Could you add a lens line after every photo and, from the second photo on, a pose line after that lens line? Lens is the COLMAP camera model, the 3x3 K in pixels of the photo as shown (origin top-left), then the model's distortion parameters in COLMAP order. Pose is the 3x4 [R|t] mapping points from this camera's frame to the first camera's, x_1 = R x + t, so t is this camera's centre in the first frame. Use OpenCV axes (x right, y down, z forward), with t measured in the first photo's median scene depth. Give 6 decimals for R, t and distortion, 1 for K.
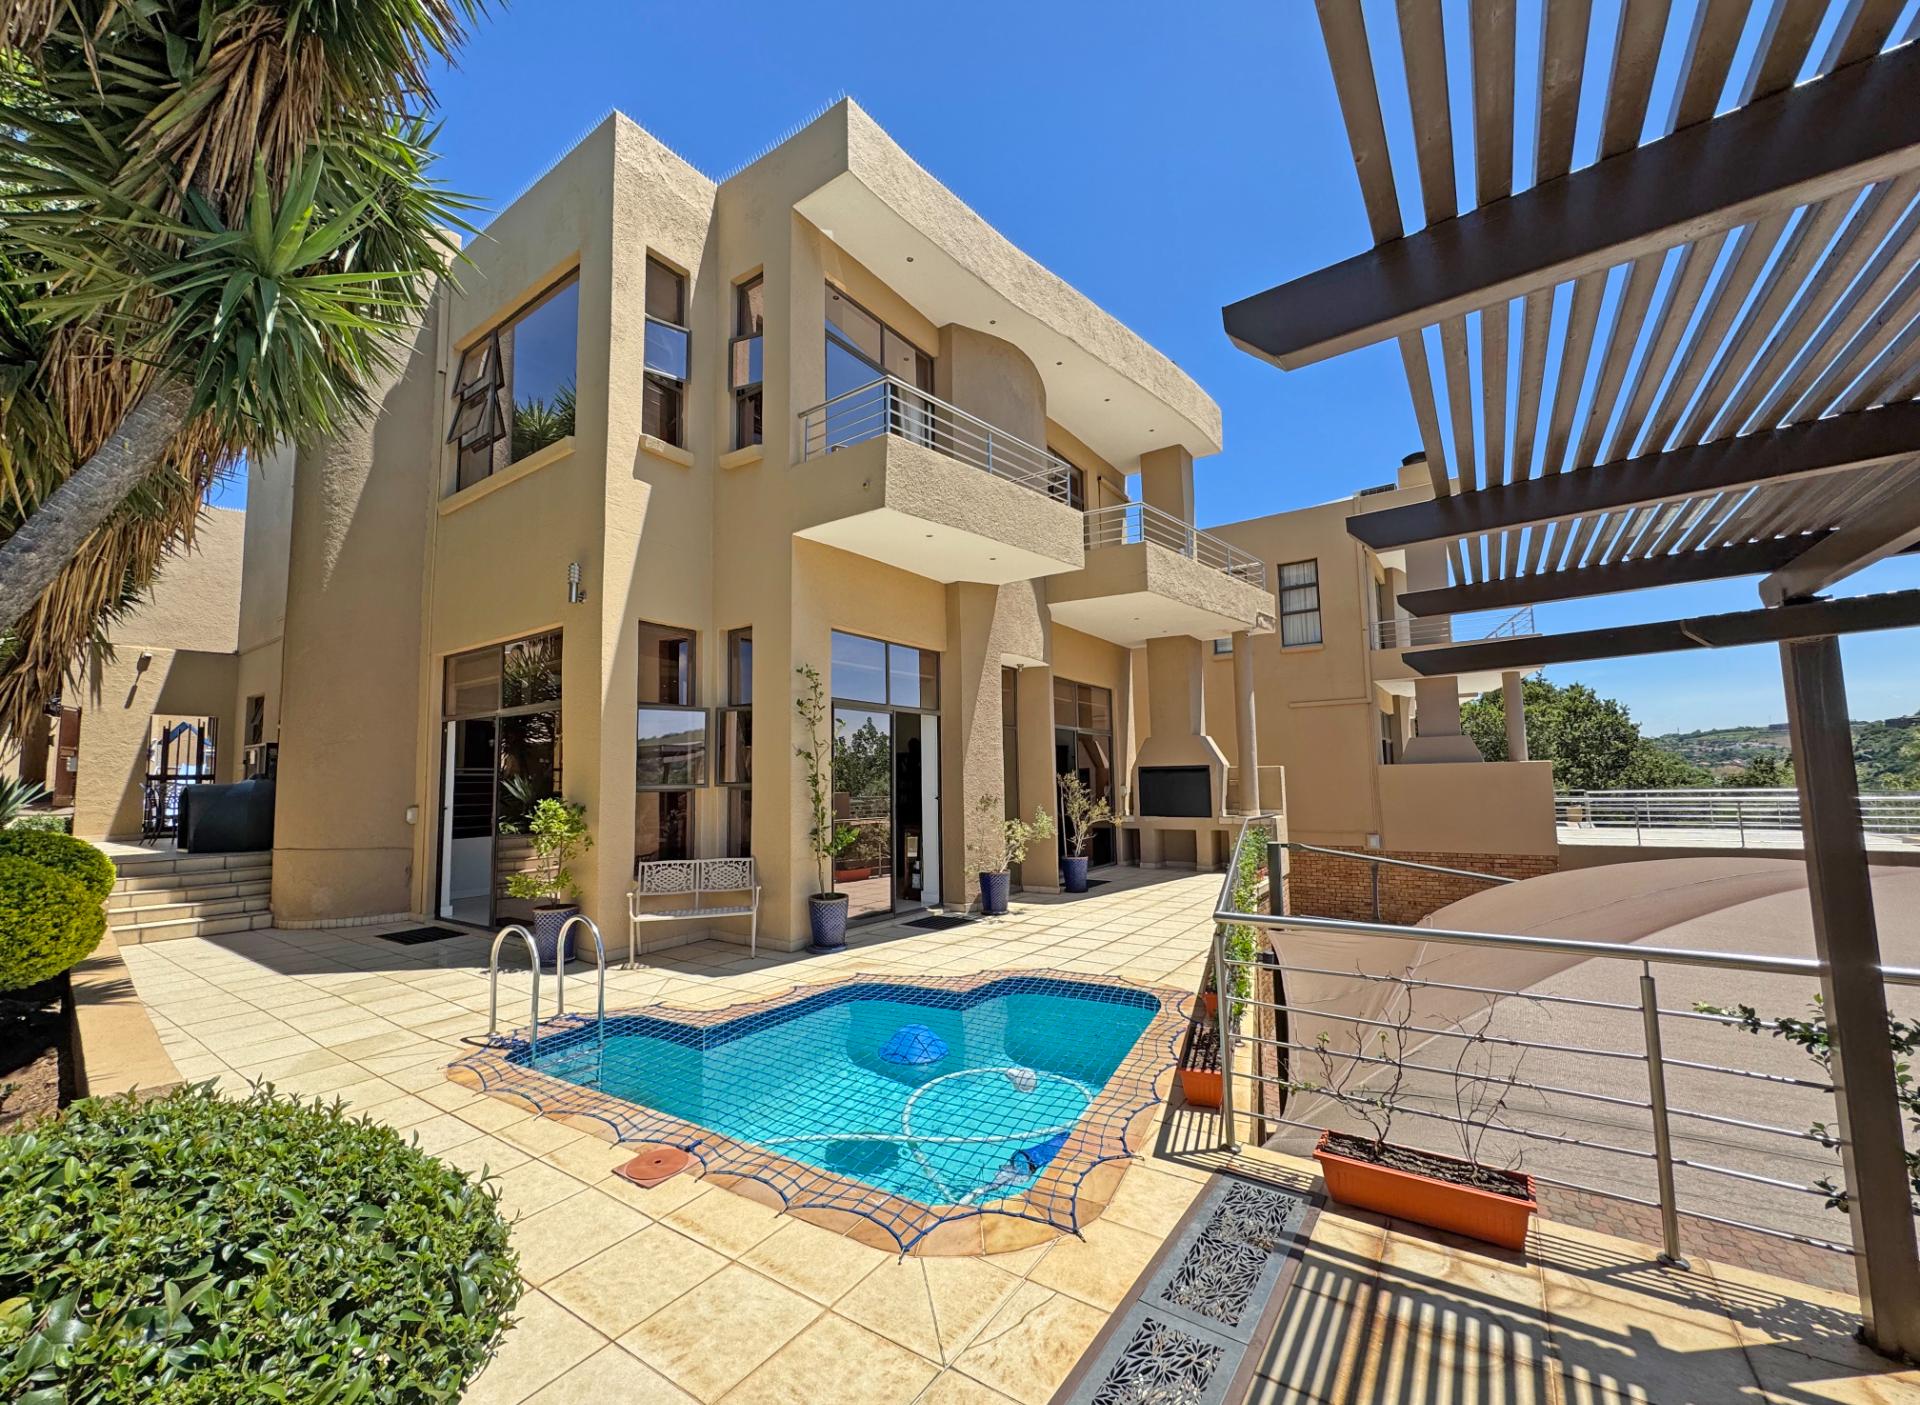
lens RADIAL K [[769.2, 0, 960.0], [0, 769.2, 702.5], [0, 0, 1]] dist [-0.000331, -0.000110]
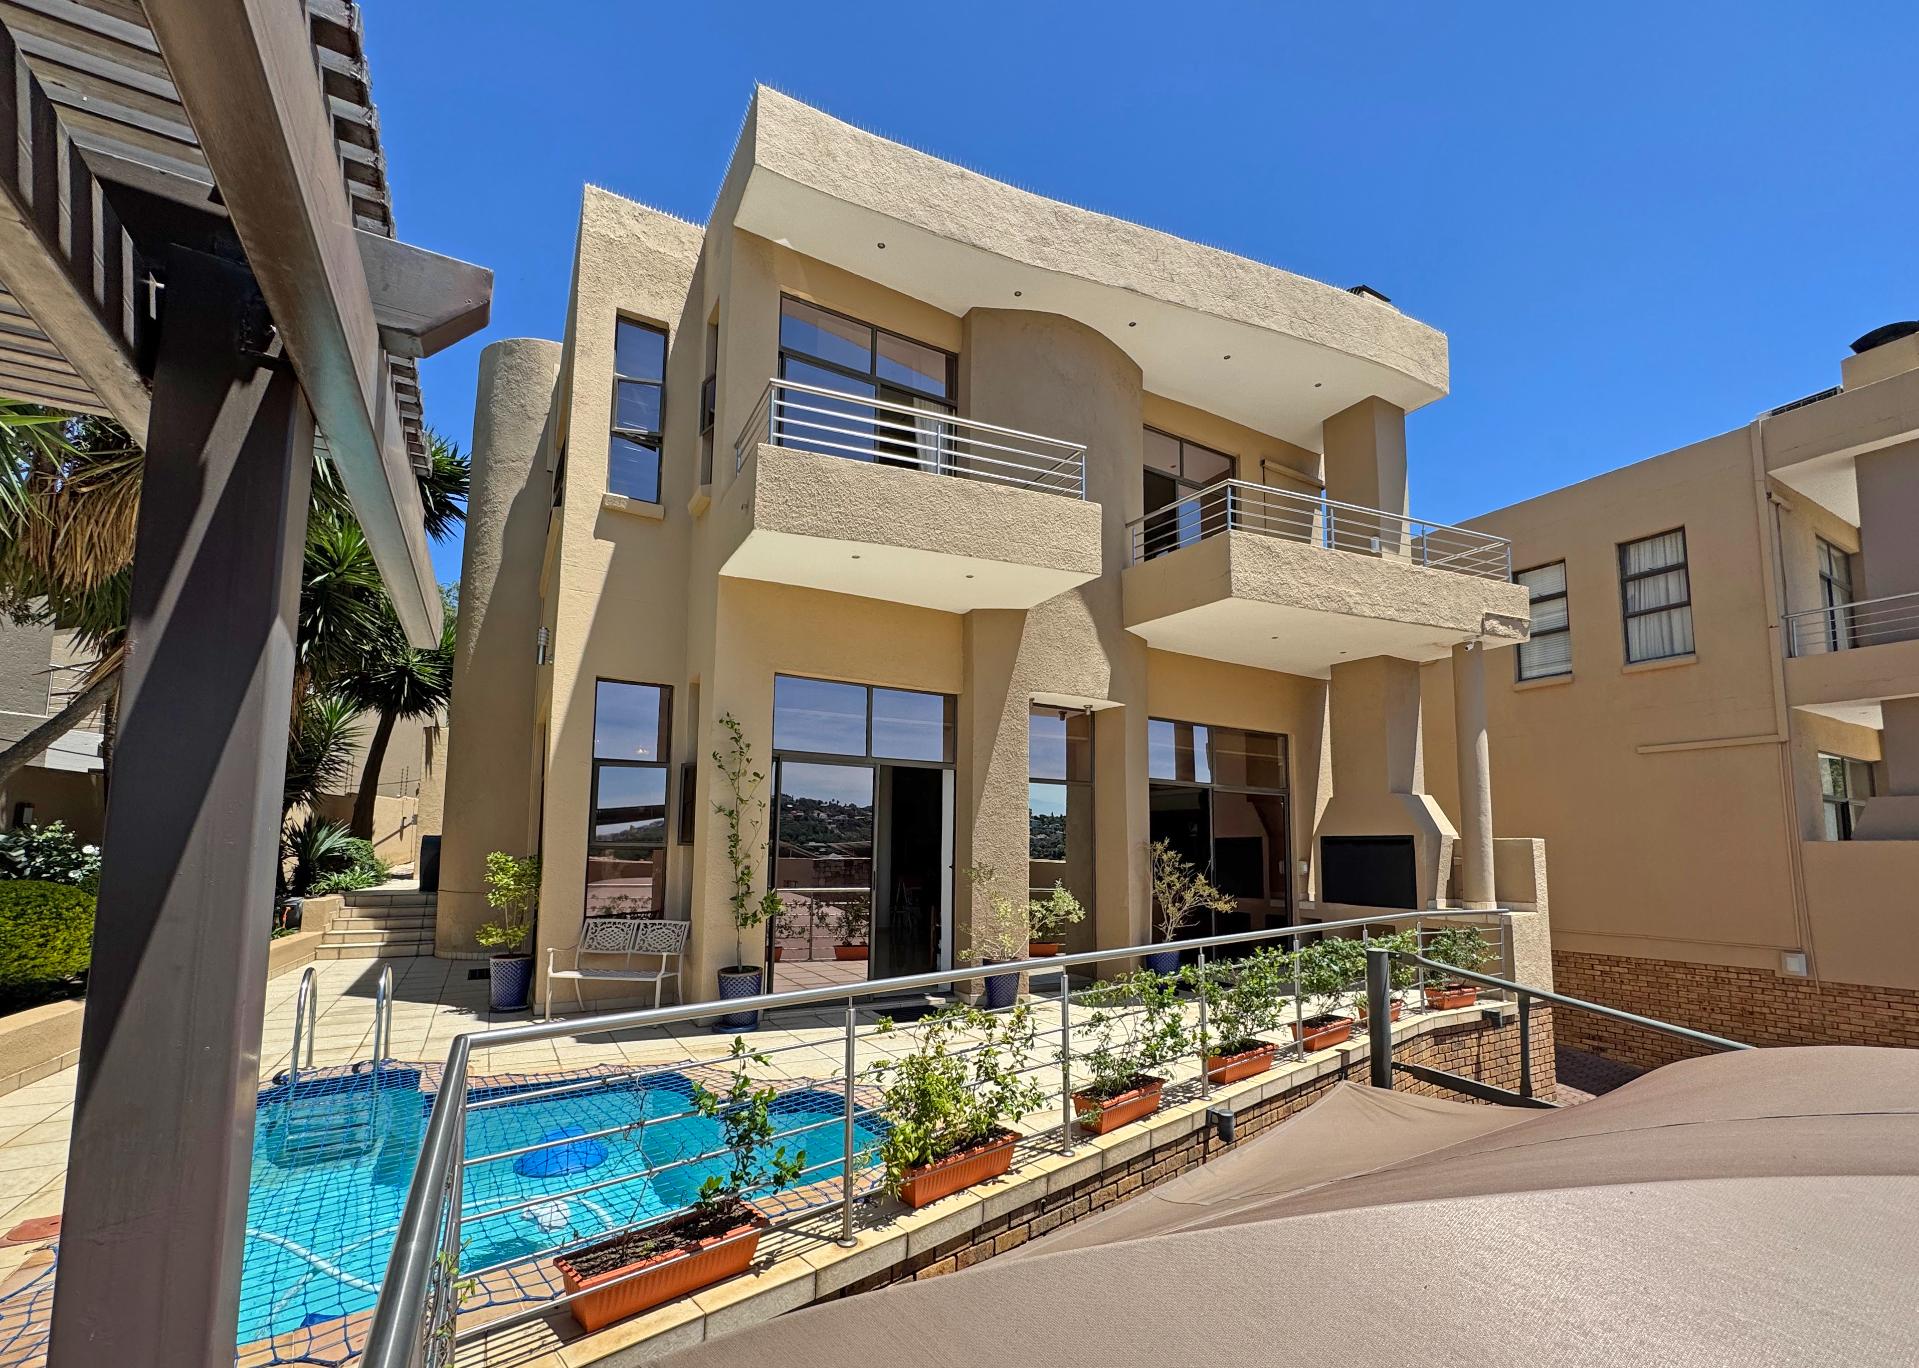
lens RADIAL K [[809.3, 0, 961.8], [0, 809.3, 761.8], [0, 0, 1]] dist [-0.000780, 0.000423]
pose [[0.901687, -0.022782, -0.431790, 0.362638], [0.019493, 0.999737, -0.012042, 0.019354], [0.431951, 0.002442, 0.901894, 0.194207]]
